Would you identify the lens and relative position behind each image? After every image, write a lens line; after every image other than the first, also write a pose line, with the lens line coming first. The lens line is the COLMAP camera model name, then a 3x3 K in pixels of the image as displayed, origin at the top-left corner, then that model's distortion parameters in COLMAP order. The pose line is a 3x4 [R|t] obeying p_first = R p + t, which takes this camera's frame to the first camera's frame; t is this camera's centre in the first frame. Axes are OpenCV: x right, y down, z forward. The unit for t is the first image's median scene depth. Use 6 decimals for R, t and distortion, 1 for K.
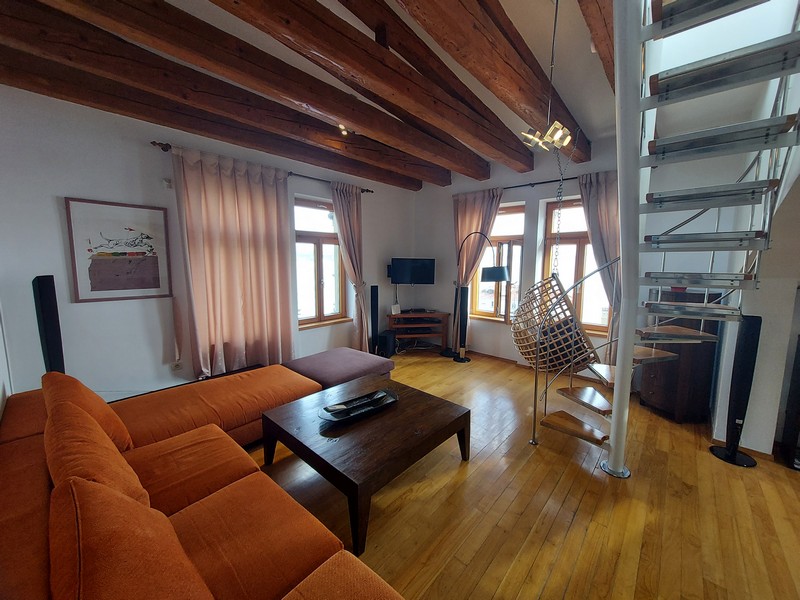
lens RADIAL K [[317.2, 0, 402.1], [0, 317.2, 295.2], [0, 0, 1]] dist [-0.000625, -0.000104]
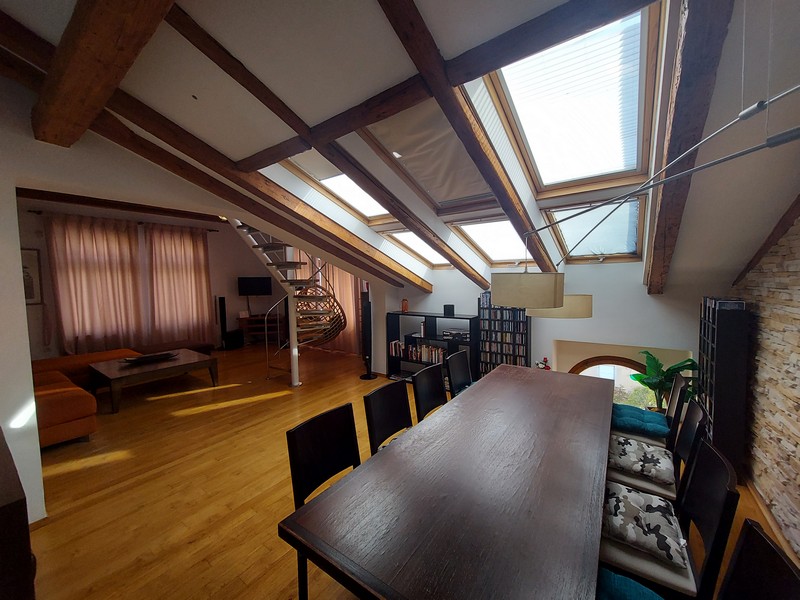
lens RADIAL K [[317.2, 0, 402.1], [0, 317.2, 295.2], [0, 0, 1]] dist [-0.000625, -0.000104]
pose [[0.992853, -0.029552, 0.115623, 0.535151], [0.036668, 0.997530, -0.059909, 0.074347], [-0.113567, 0.063721, 0.991485, -0.473952]]
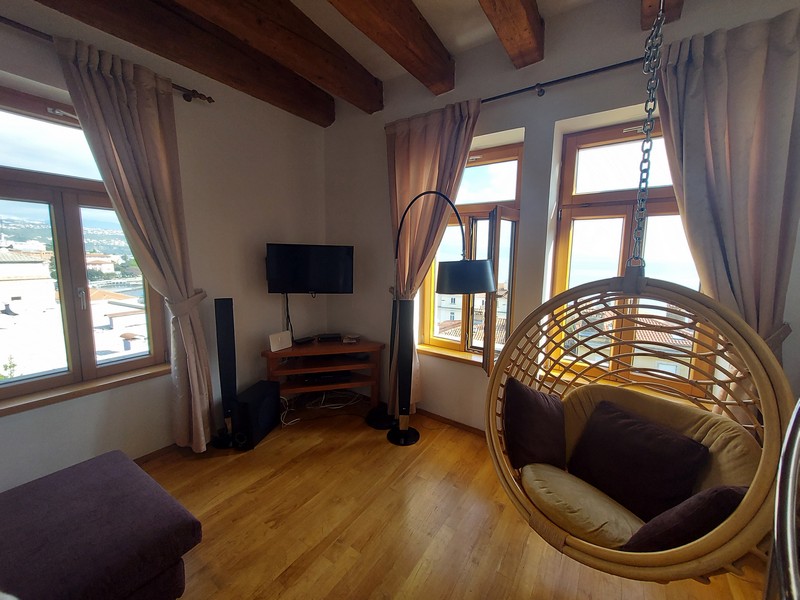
lens RADIAL K [[317.2, 0, 402.1], [0, 317.2, 295.2], [0, 0, 1]] dist [-0.000625, -0.000104]
pose [[0.992333, -0.006460, 0.123426, 0.124032], [0.004822, 0.999896, 0.013559, -0.039806], [-0.123501, -0.012860, 0.992261, 0.481611]]
